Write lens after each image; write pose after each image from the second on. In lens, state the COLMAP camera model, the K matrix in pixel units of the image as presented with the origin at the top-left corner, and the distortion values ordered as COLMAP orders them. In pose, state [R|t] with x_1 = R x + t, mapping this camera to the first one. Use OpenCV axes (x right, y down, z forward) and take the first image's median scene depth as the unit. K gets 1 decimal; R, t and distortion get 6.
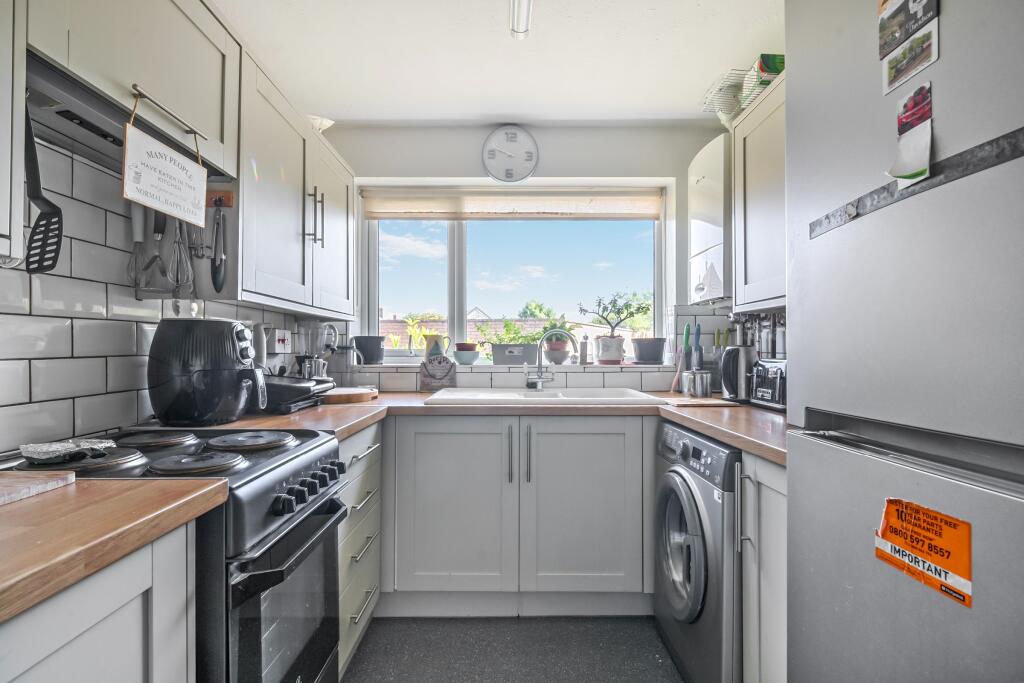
lens RADIAL K [[457.6, 0, 508.1], [0, 457.6, 346.5], [0, 0, 1]] dist [-0.001945, -0.000625]
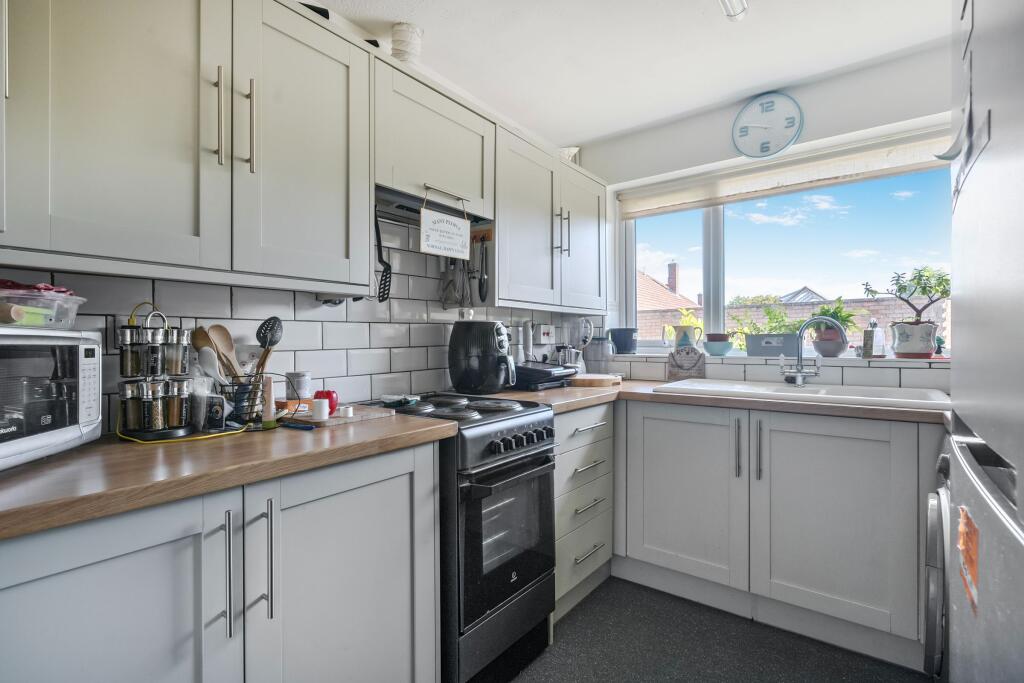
lens RADIAL K [[482.6, 0, 512.0], [0, 482.6, 341.5], [0, 0, 1]] dist [0.000860, 0.000103]
pose [[0.796645, -0.002756, -0.604442, 0.240957], [0.009540, 0.999922, 0.008014, -0.003802], [0.604373, -0.012151, 0.796609, -0.104488]]
